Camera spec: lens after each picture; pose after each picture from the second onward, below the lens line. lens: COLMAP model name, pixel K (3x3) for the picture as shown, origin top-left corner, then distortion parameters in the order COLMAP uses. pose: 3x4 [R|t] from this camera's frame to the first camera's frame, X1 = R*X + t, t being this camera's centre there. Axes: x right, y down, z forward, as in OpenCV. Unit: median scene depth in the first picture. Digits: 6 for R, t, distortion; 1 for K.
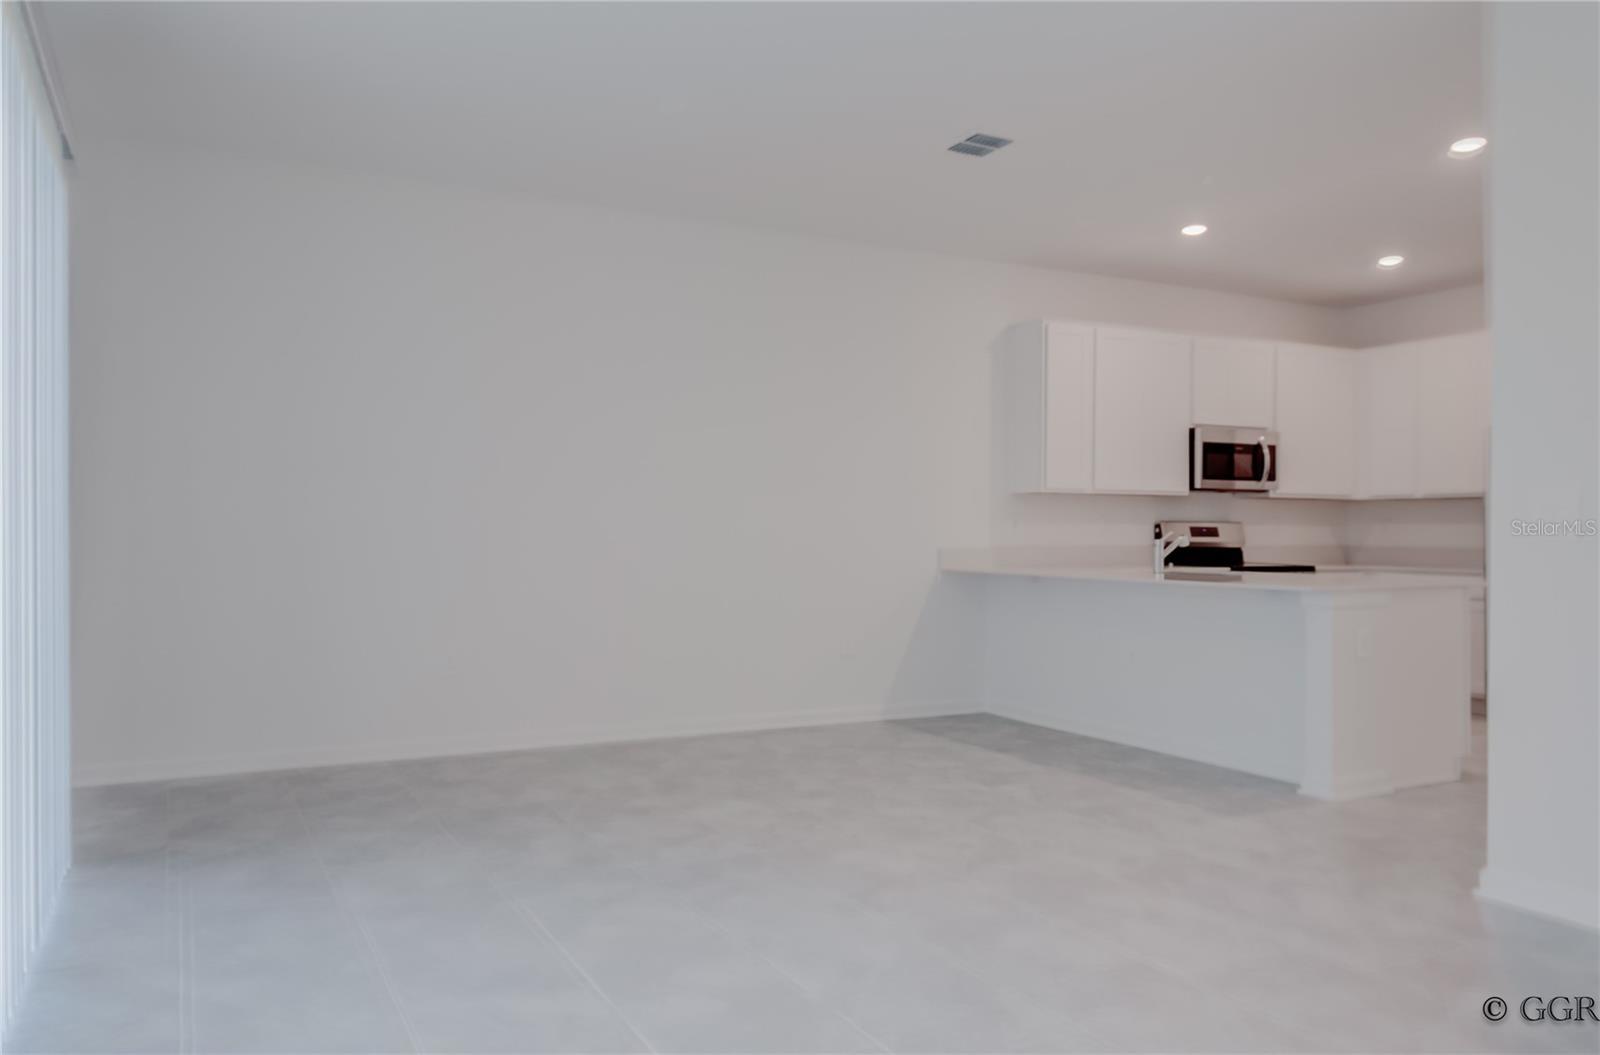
lens RADIAL K [[1139.7, 0, 735.4], [0, 1139.7, 522.5], [0, 0, 1]] dist [0.002043, 0.001937]
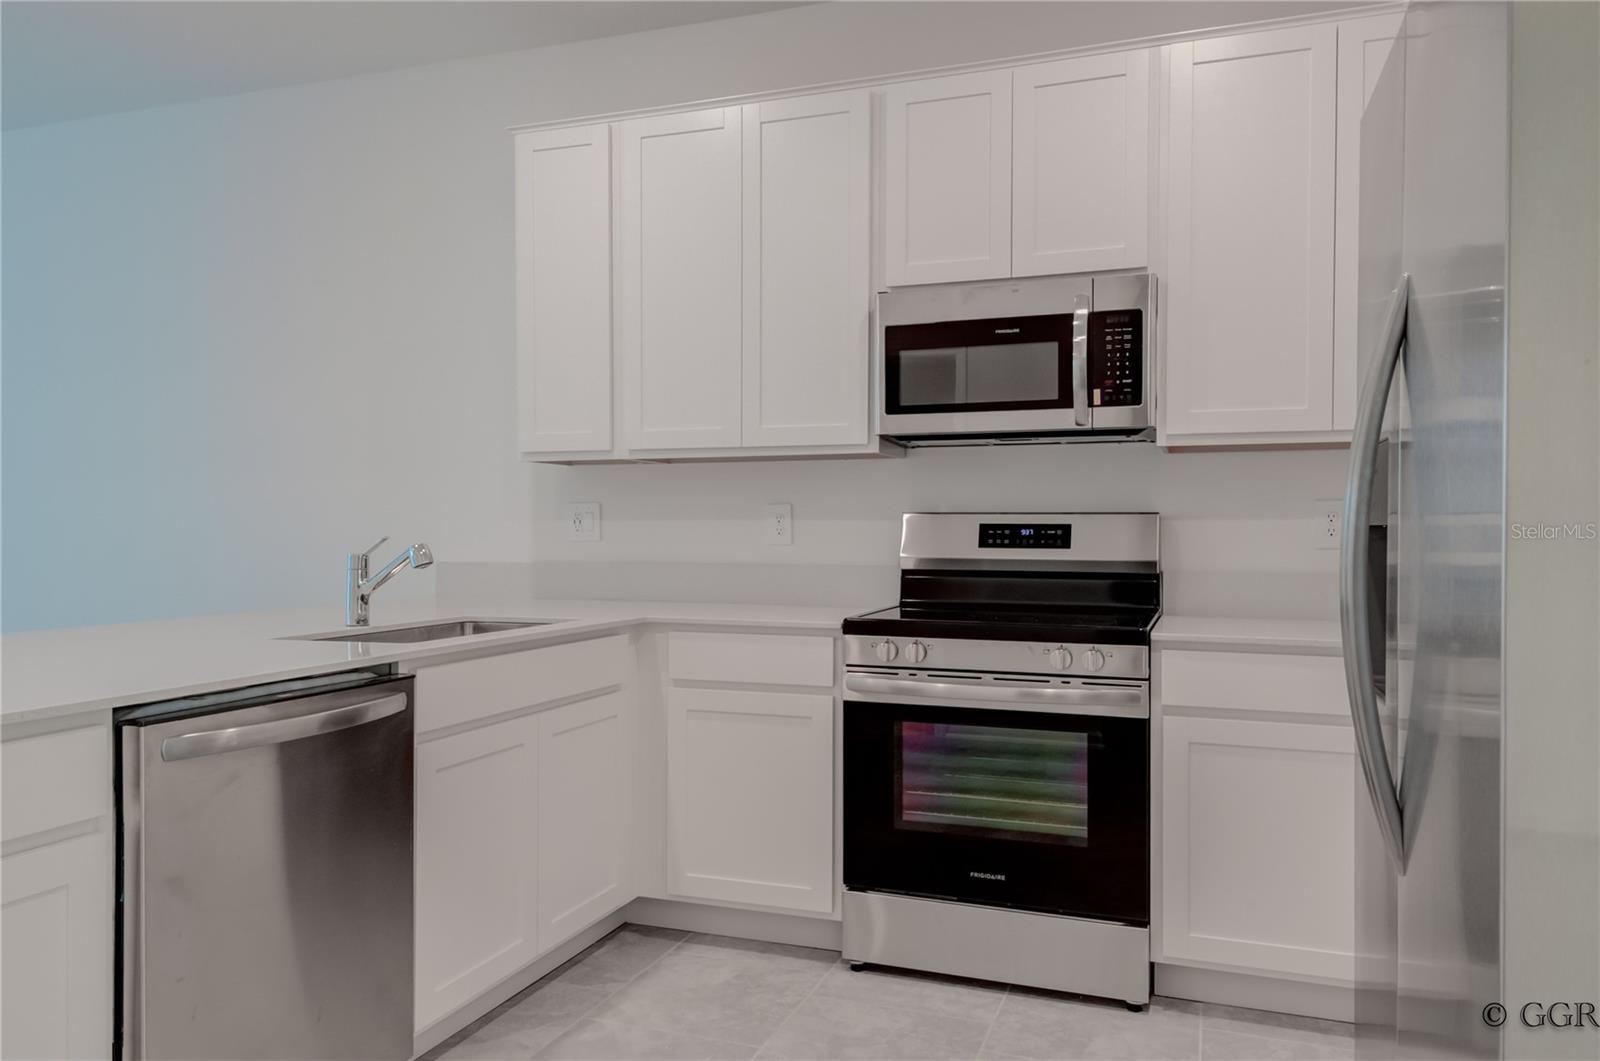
lens RADIAL K [[1111.5, 0, 803.5], [0, 1111.5, 536.9], [0, 0, 1]] dist [0.053773, -0.043963]
pose [[0.710874, 0.004043, -0.703308, 0.707391], [0.004871, 0.999931, 0.010672, 0.004050], [0.703303, -0.011012, 0.710805, 0.703771]]
